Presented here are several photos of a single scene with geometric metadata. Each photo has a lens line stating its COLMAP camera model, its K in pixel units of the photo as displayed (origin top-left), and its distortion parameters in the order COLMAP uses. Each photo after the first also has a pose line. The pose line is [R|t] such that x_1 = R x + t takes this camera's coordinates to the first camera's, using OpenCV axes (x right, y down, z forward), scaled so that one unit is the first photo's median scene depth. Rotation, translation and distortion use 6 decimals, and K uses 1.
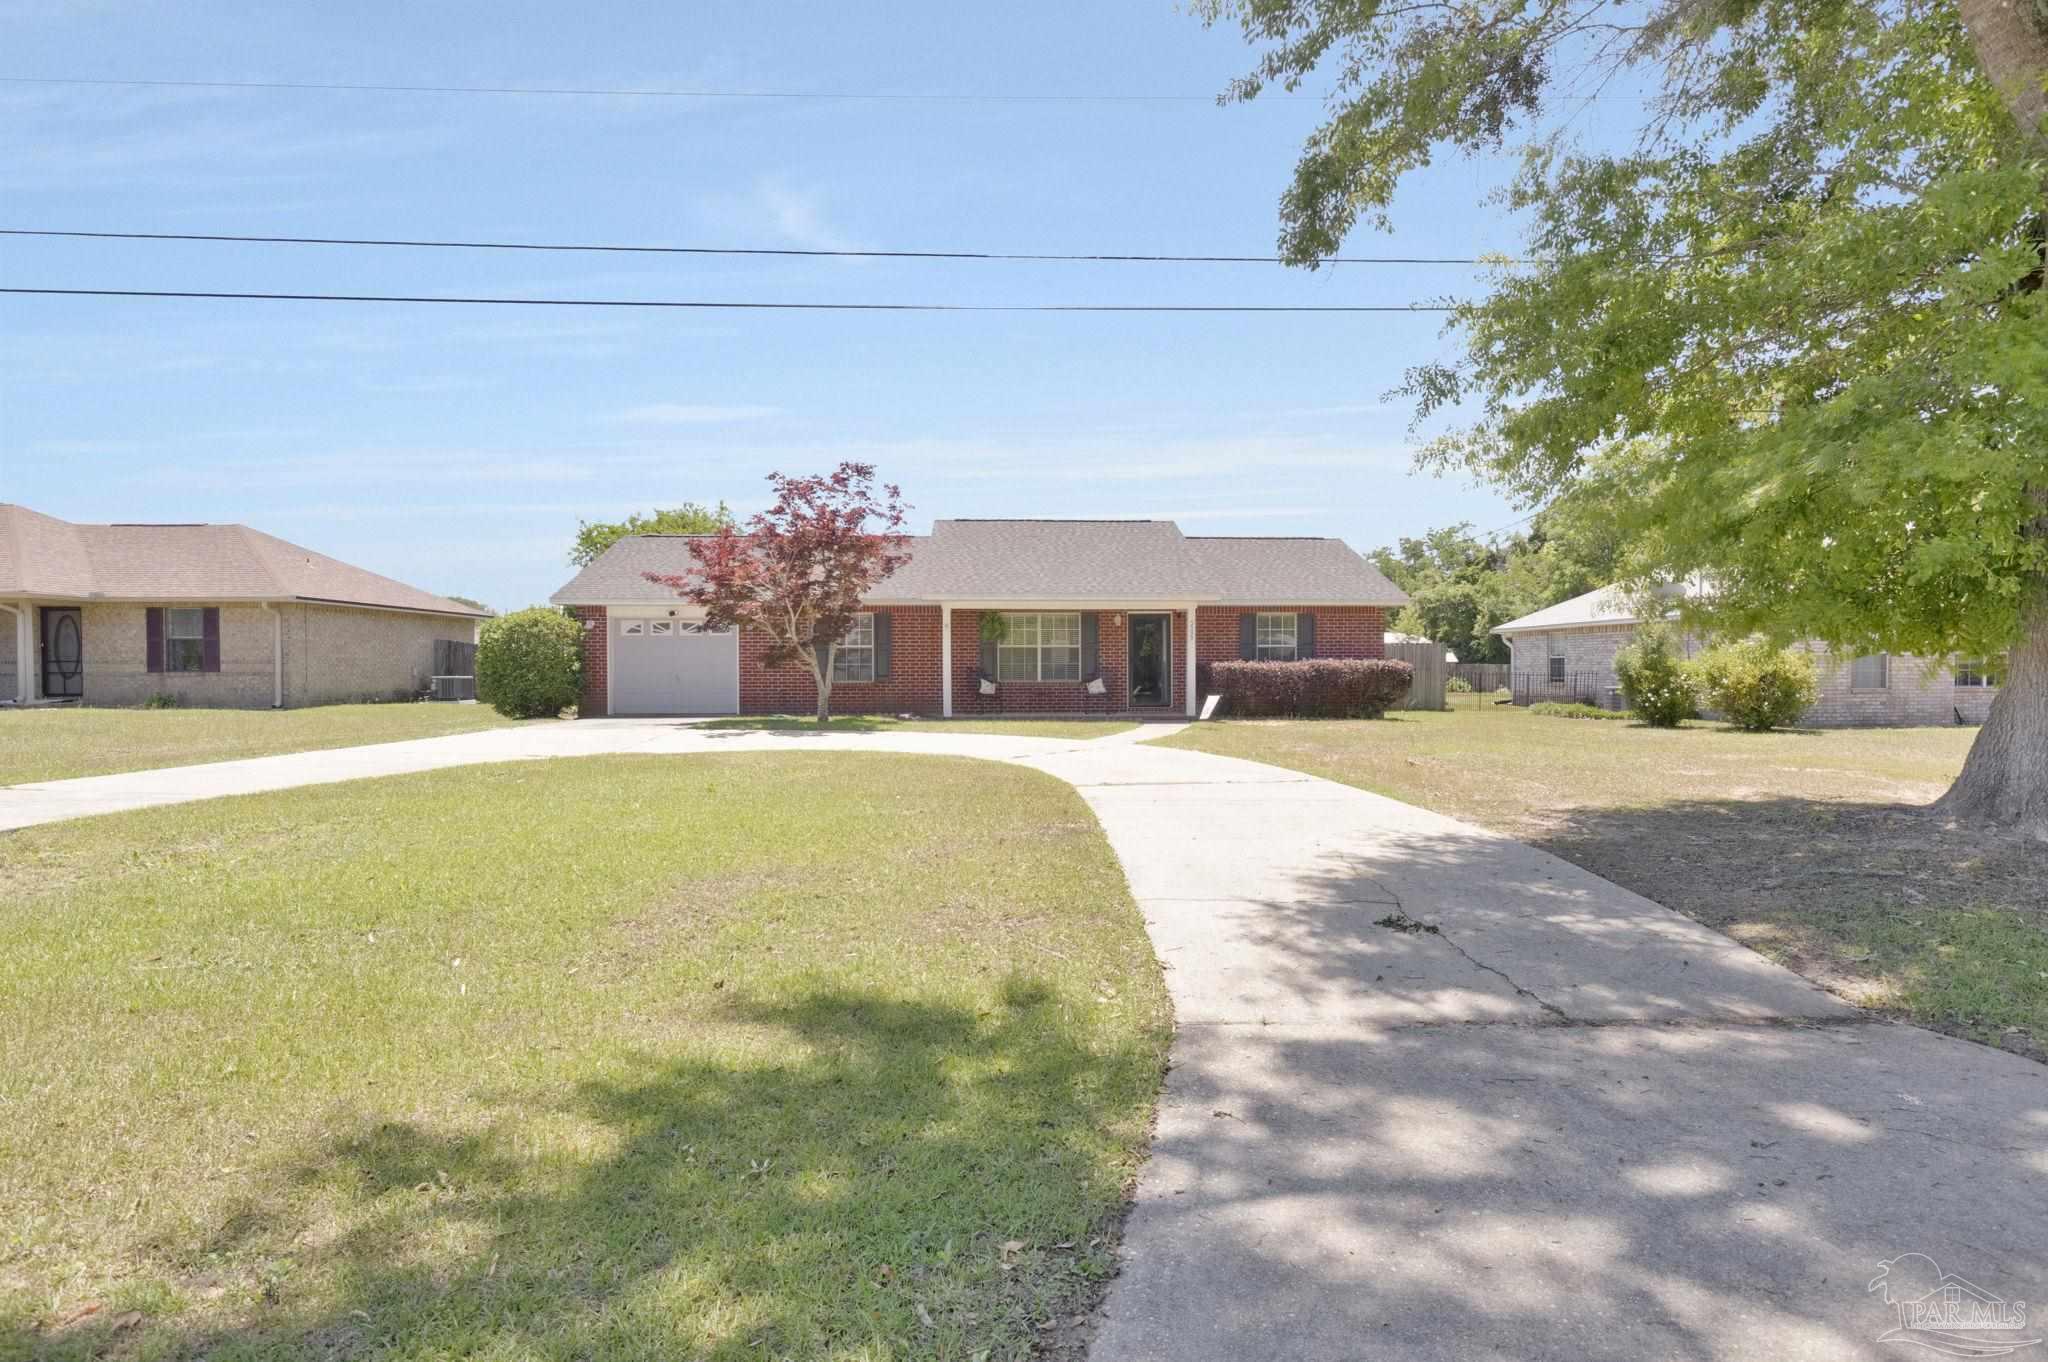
lens RADIAL K [[1080.4, 0, 1030.4], [0, 1080.4, 684.8], [0, 0, 1]] dist [-0.014048, 0.002031]
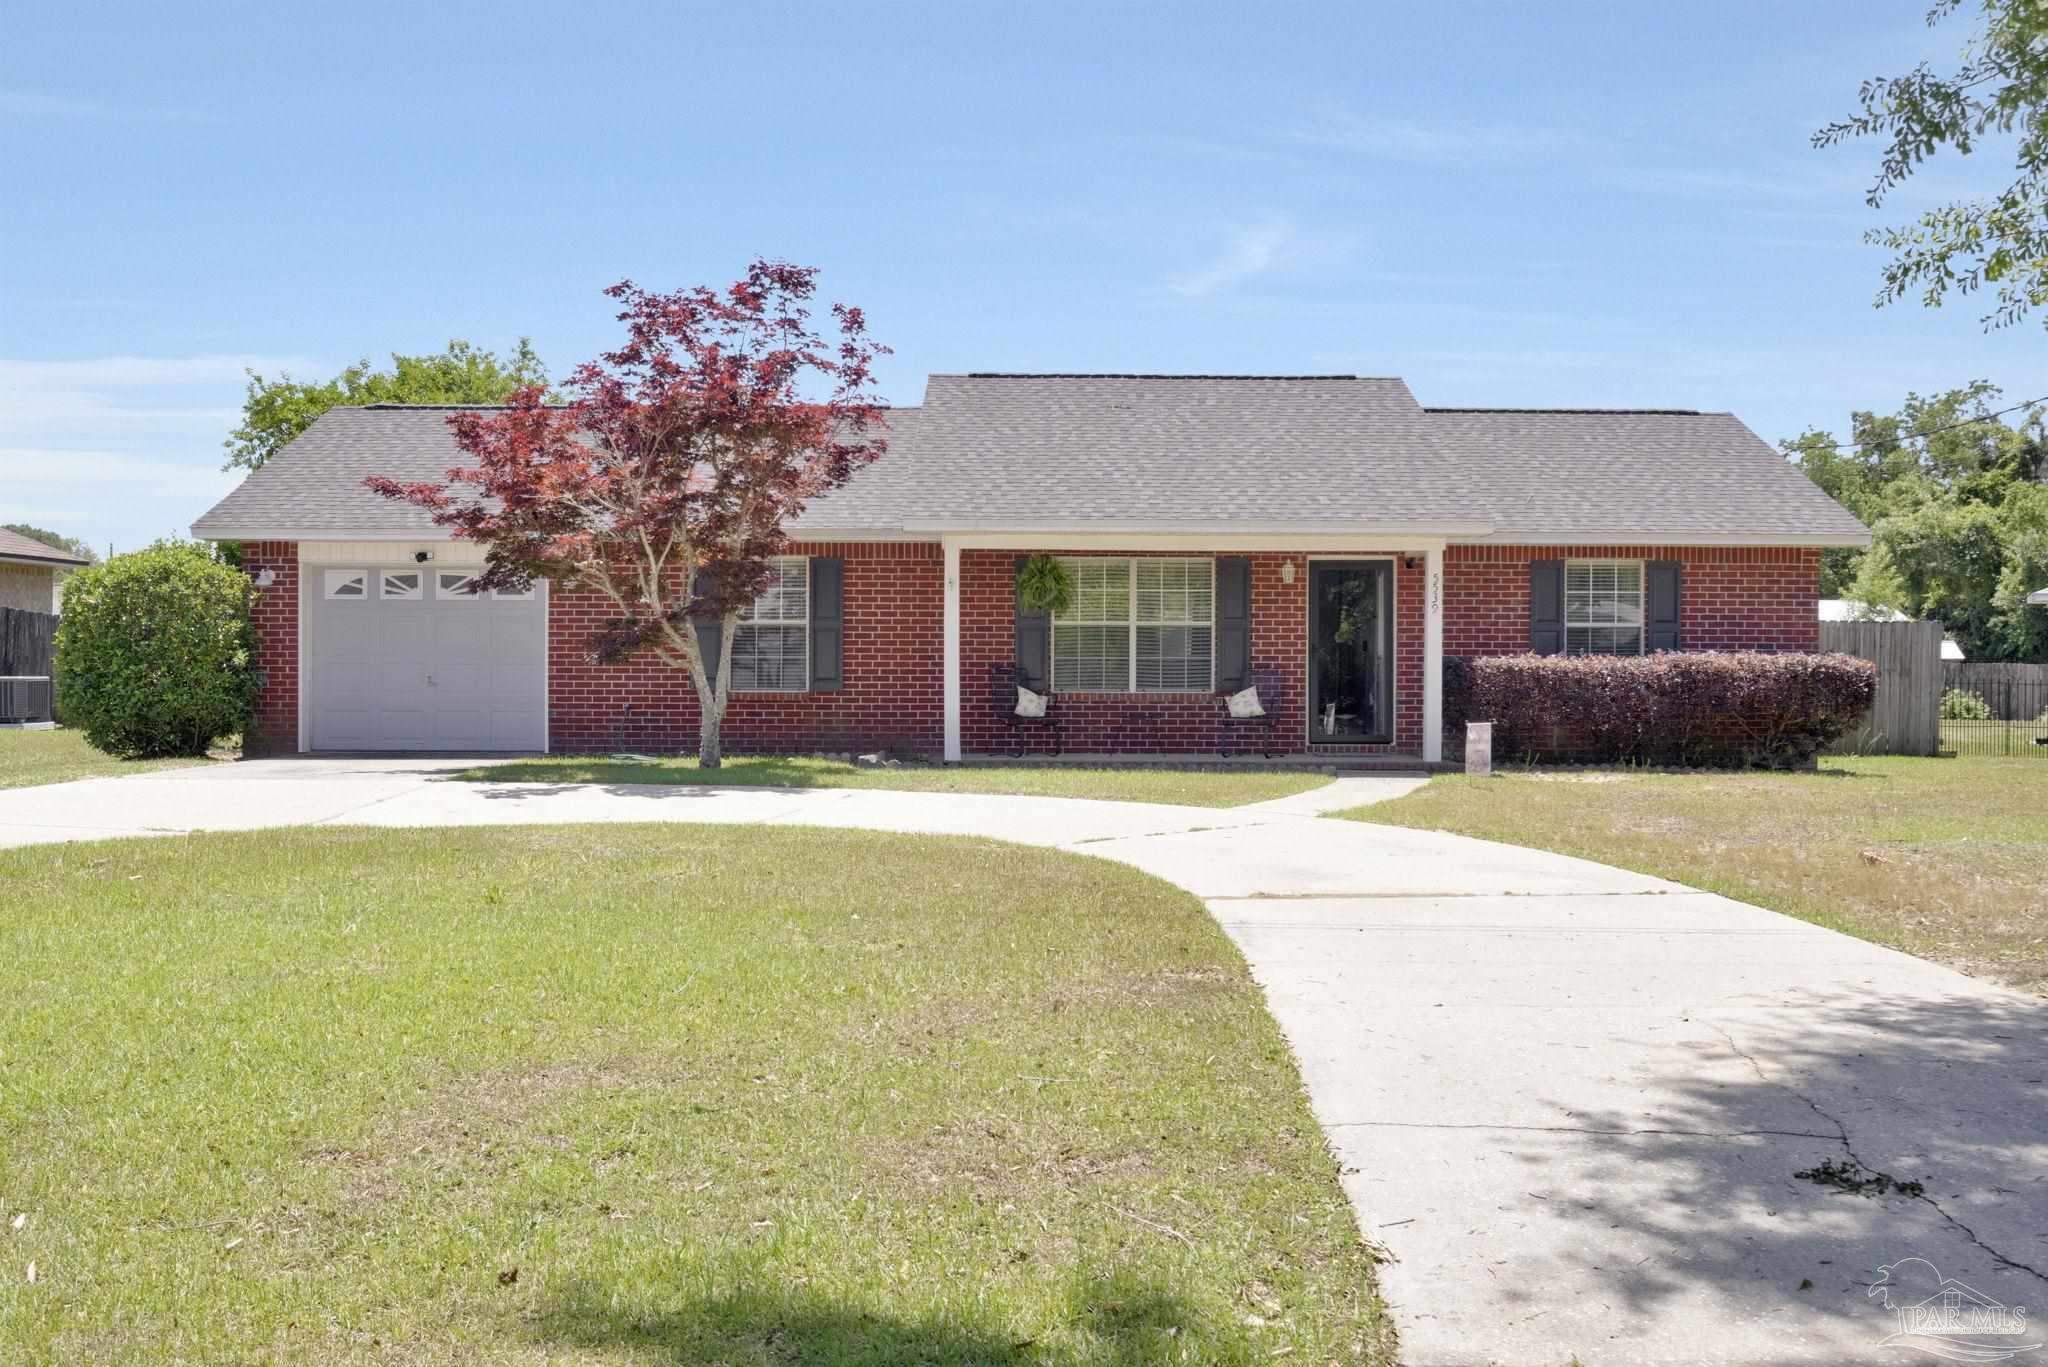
lens RADIAL K [[1381.1, 0, 1022.8], [0, 1381.1, 696.2], [0, 0, 1]] dist [0.049835, 0.000114]
pose [[0.998094, 0.005853, -0.061436, -0.003768], [-0.006133, 0.999972, -0.004371, 0.001861], [0.061409, 0.004739, 0.998101, 0.341777]]
